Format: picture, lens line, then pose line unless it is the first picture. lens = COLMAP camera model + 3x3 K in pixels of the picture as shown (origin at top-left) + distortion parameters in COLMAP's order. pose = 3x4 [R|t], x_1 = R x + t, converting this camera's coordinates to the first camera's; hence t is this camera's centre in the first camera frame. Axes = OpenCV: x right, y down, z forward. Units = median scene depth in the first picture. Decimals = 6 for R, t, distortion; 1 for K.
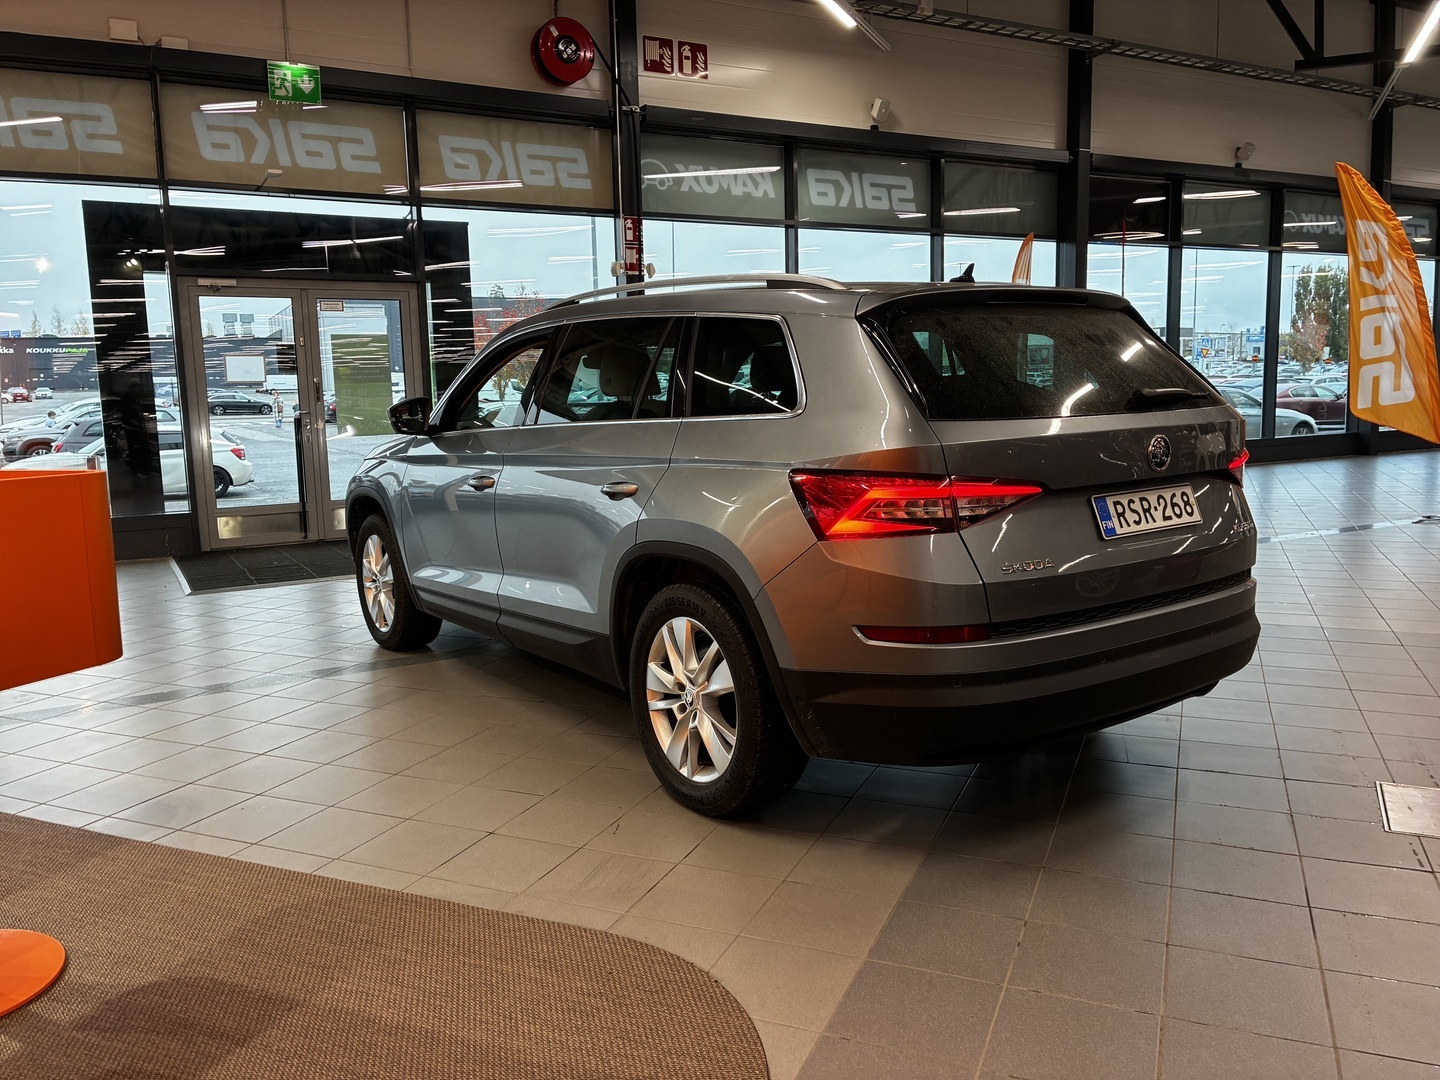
lens RADIAL K [[1087.9, 0, 727.5], [0, 1087.9, 541.9], [0, 0, 1]] dist [0.059690, -0.055836]
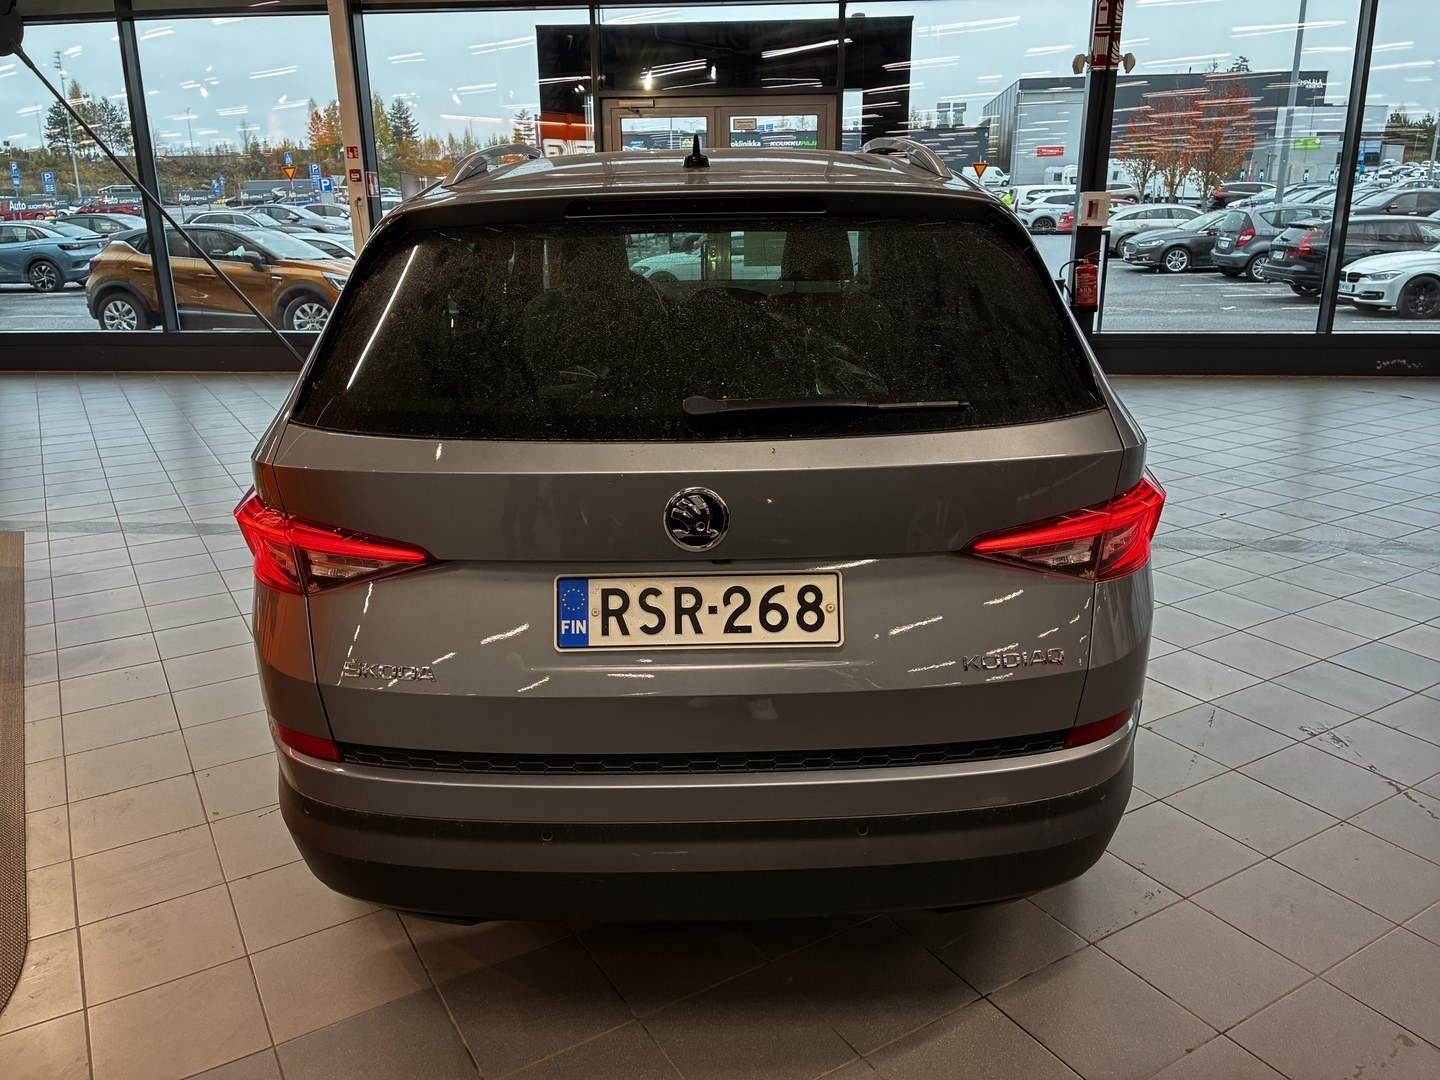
lens RADIAL K [[1087.9, 0, 717.2], [0, 1087.9, 534.2], [0, 0, 1]] dist [0.059690, -0.055836]
pose [[0.821336, 0.188262, -0.538483, 0.677914], [-0.093073, 0.975548, 0.199105, -0.178218], [0.562800, -0.113414, 0.818775, 0.536242]]
